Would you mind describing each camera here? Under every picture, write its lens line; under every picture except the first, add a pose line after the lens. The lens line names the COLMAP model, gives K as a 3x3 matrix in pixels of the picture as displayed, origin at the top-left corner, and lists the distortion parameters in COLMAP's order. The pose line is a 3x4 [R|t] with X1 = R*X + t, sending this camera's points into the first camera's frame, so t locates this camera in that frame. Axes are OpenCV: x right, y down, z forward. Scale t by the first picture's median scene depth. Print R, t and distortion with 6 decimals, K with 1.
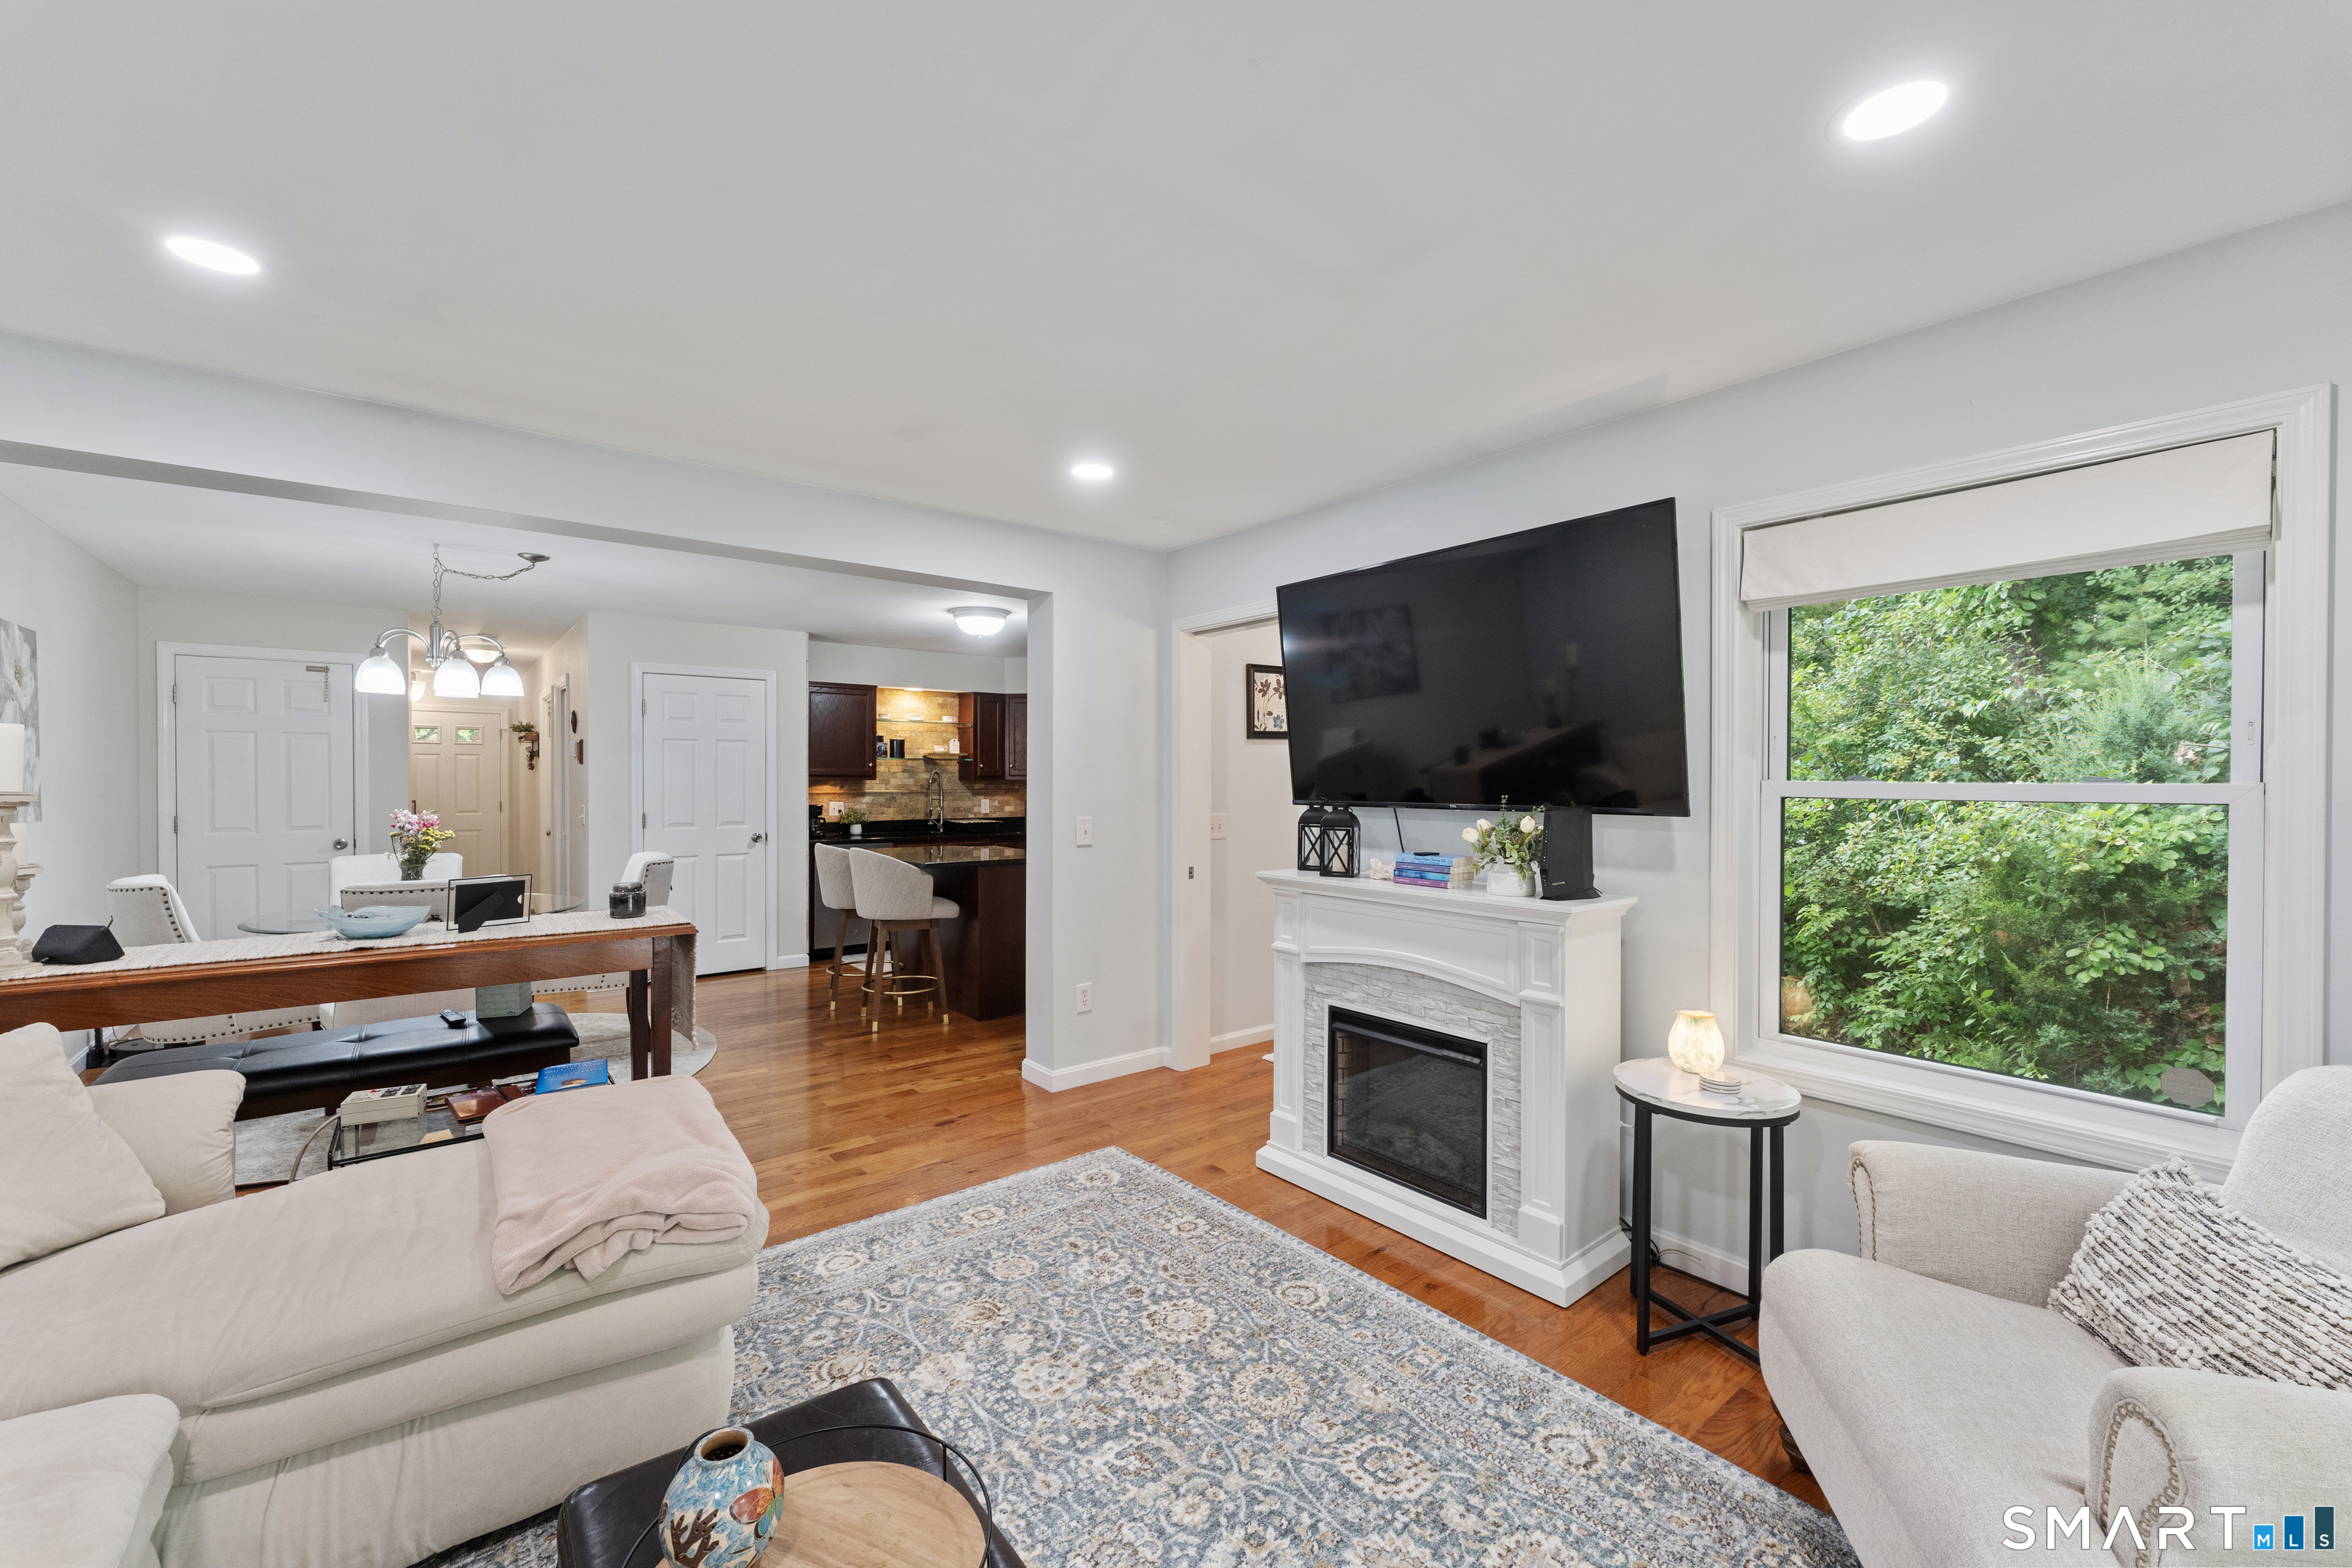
lens RADIAL K [[916.8, 0, 1176.0], [0, 916.8, 784.0], [0, 0, 1]] dist [-0.000222, -0.000034]
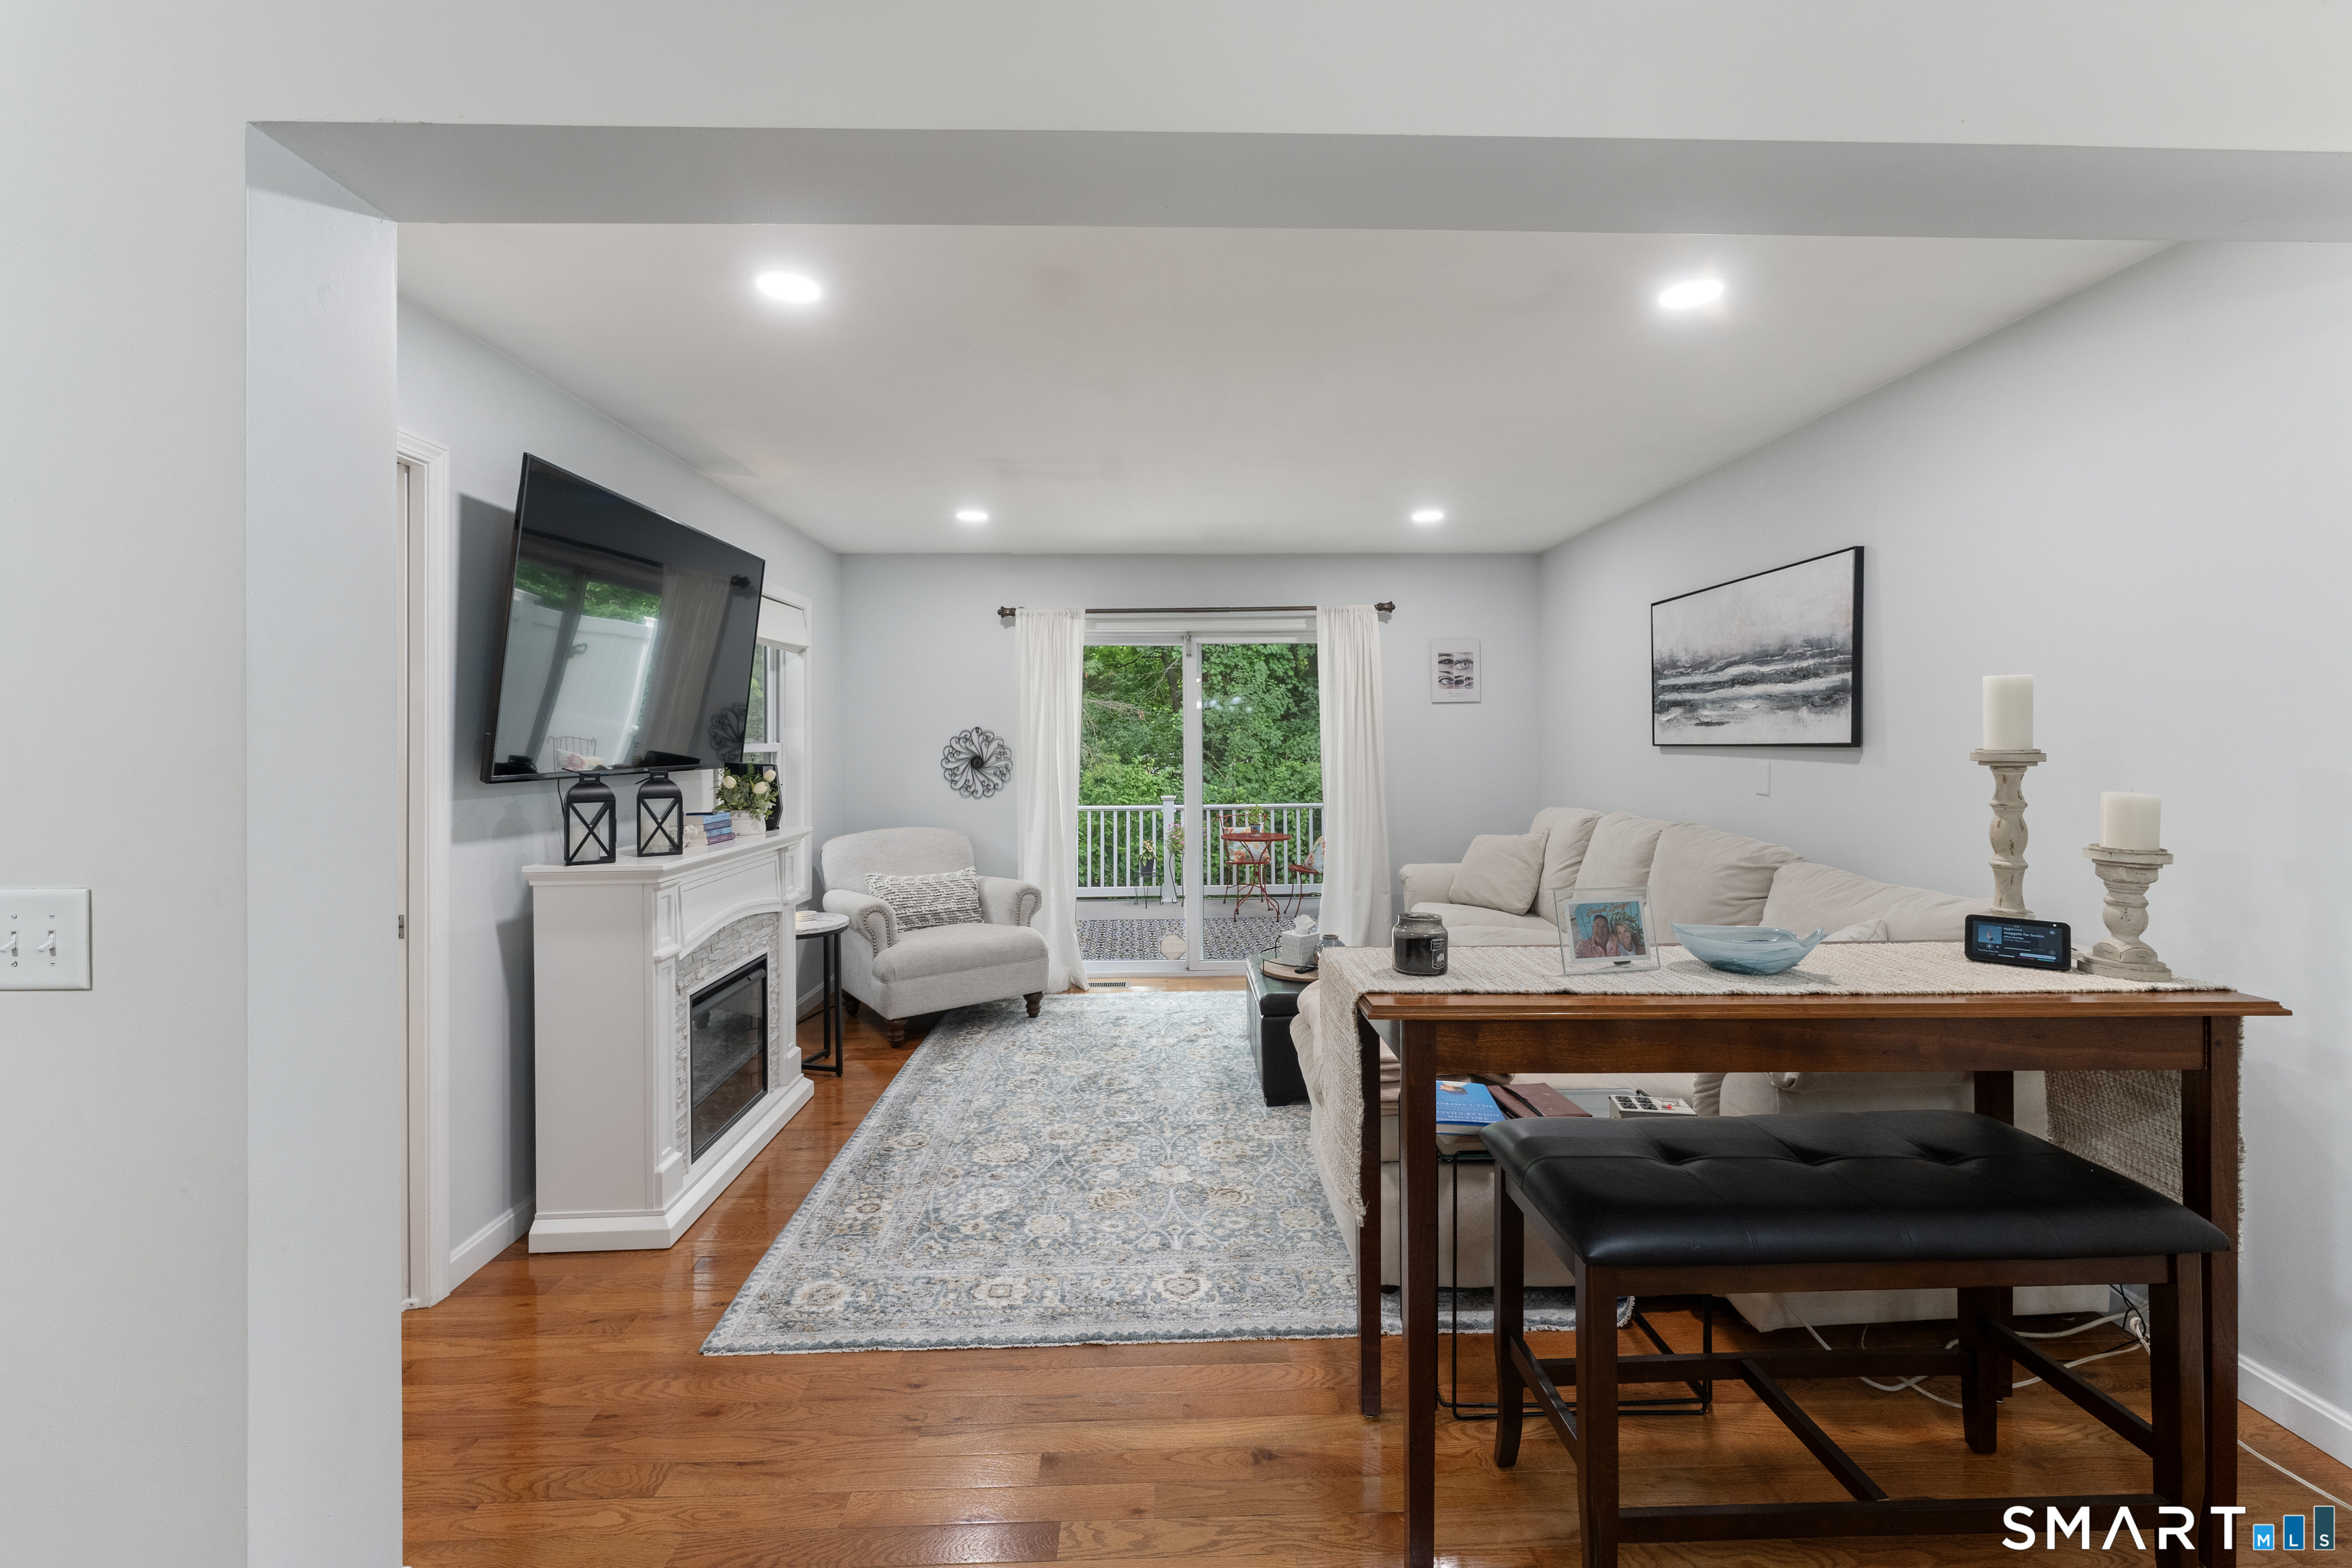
lens RADIAL K [[955.7, 0, 1182.5], [0, 955.7, 731.2], [0, 0, 1]] dist [0.000869, -0.000037]
pose [[-0.789832, 0.009931, 0.613243, -0.658595], [0.010165, 0.999944, -0.003101, -0.006601], [-0.613239, 0.003784, -0.789888, 1.212923]]
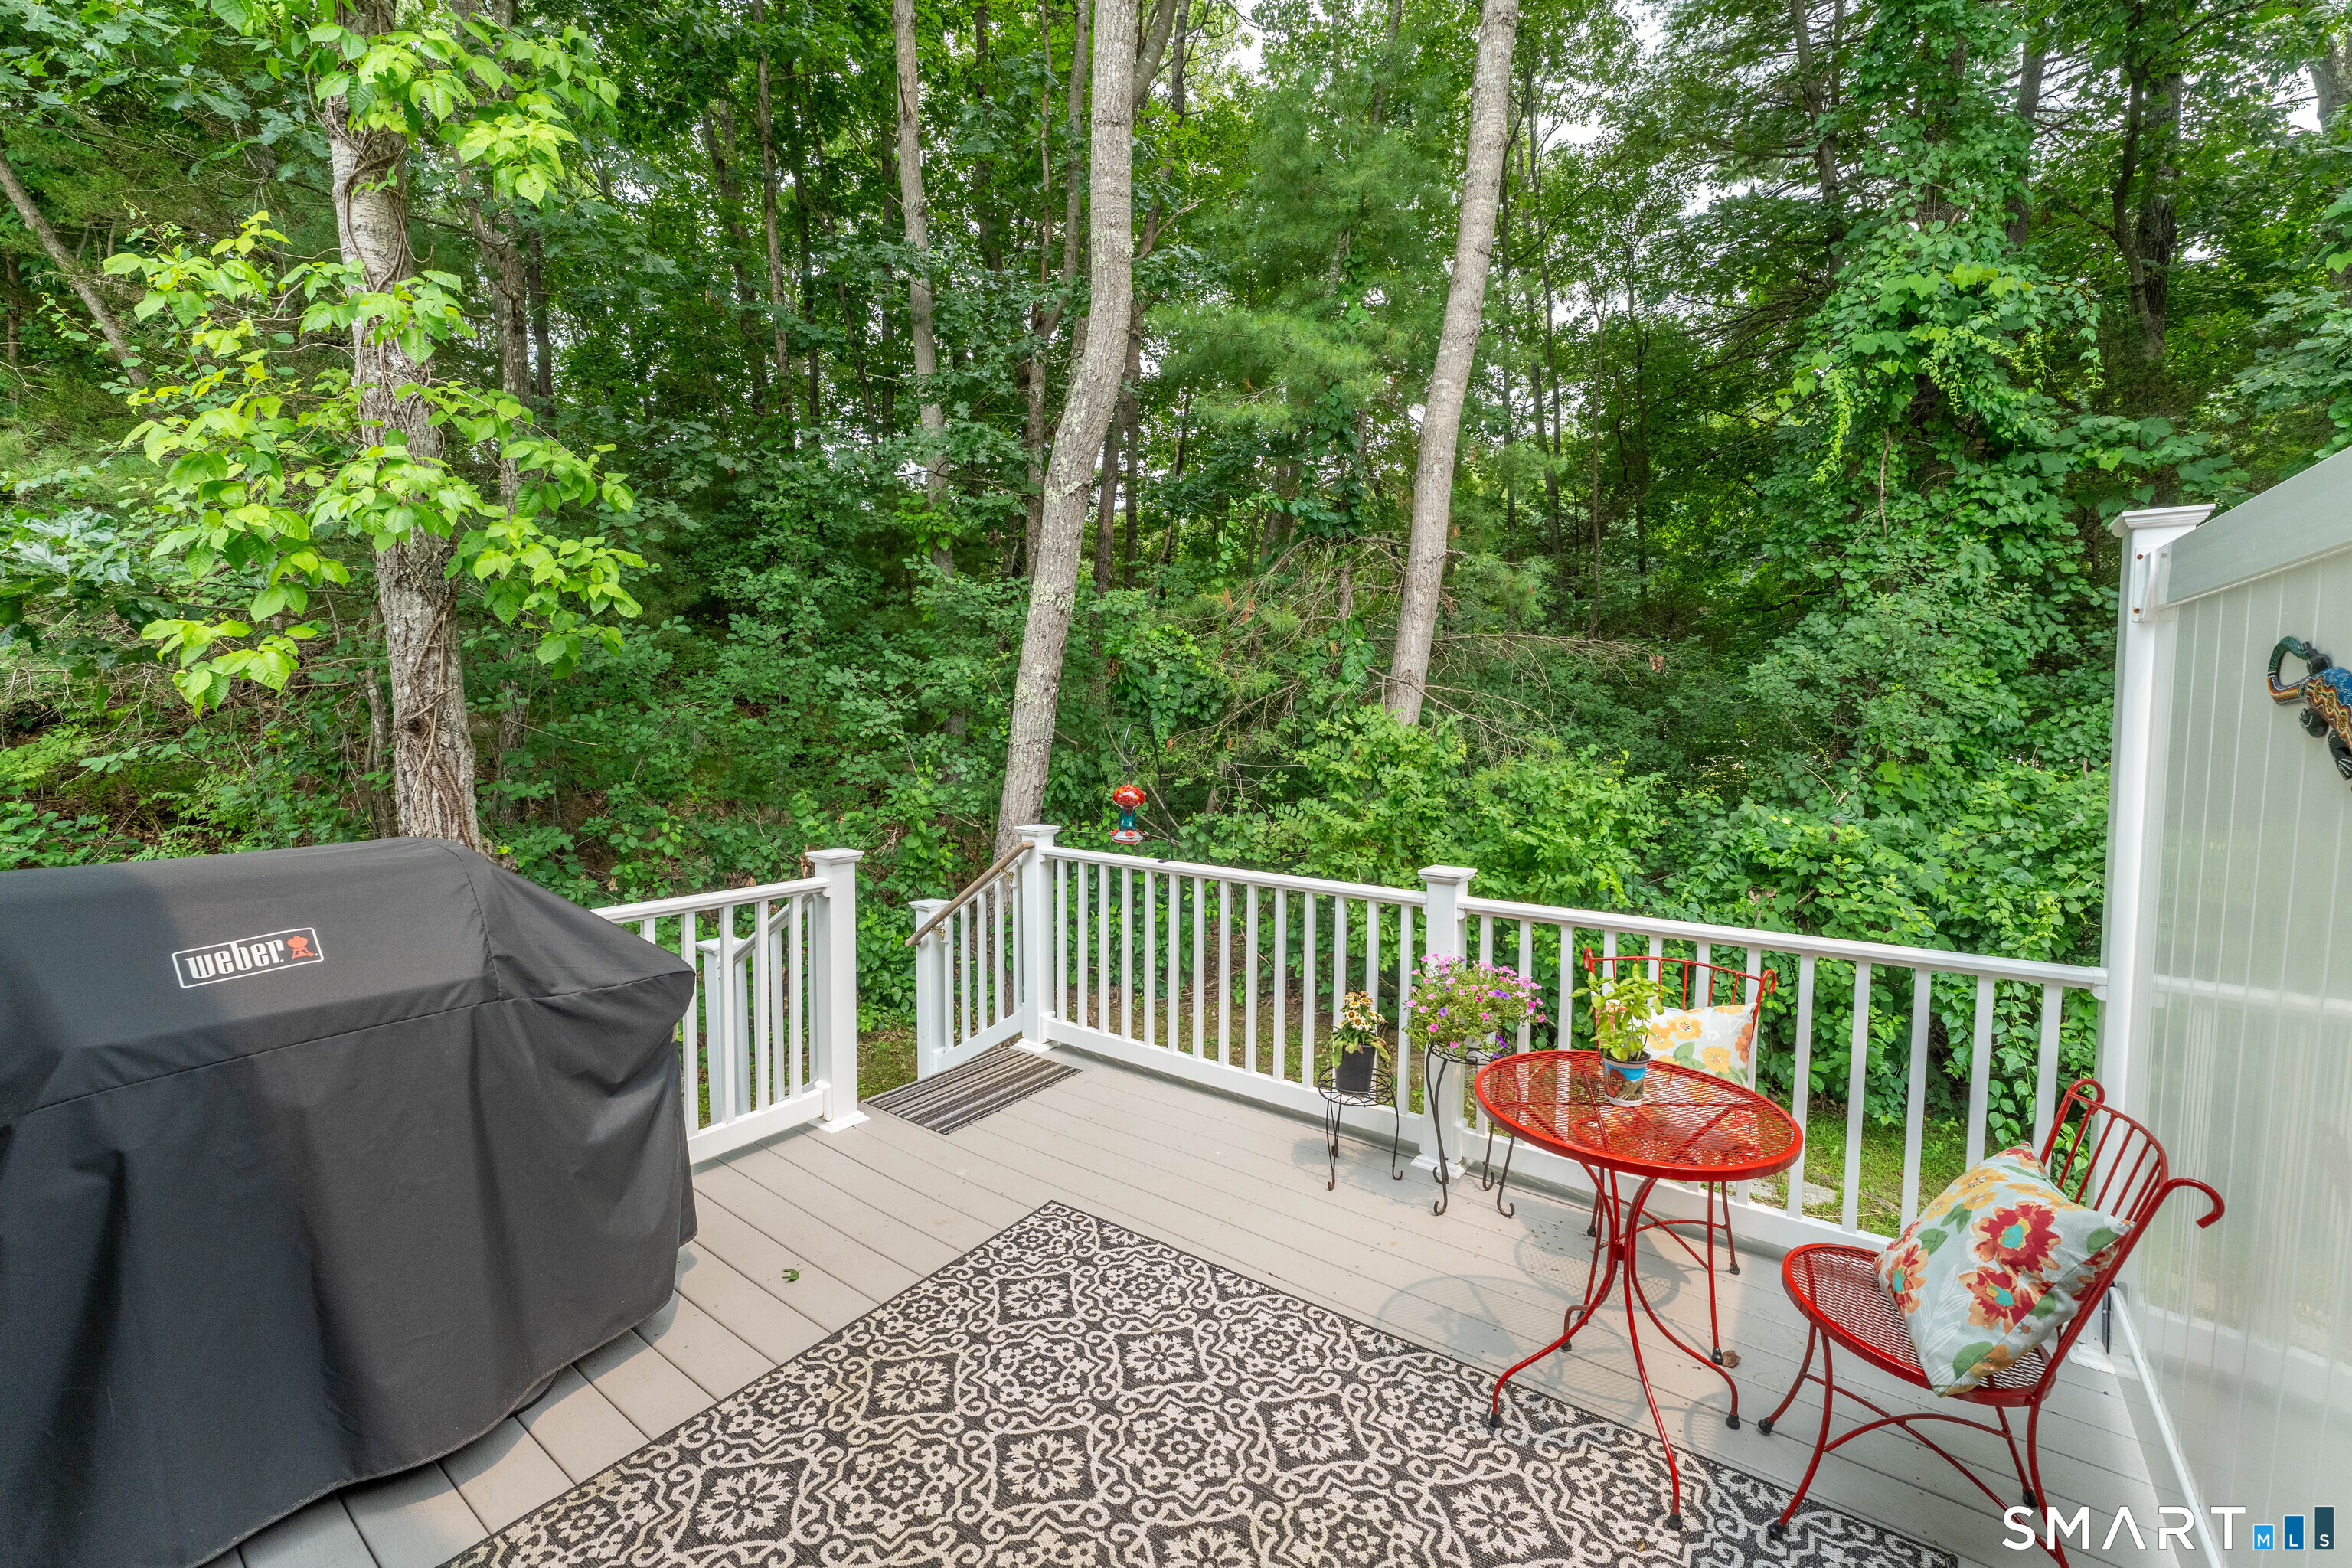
lens RADIAL K [[963.2, 0, 1181.3], [0, 963.2, 771.1], [0, 0, 1]] dist [-0.000971, -0.000323]
pose [[-0.242614, -0.062126, 0.968132, 0.128500], [-0.000484, 0.997955, 0.063918, 0.012424], [-0.970123, 0.015039, -0.242148, -0.293754]]
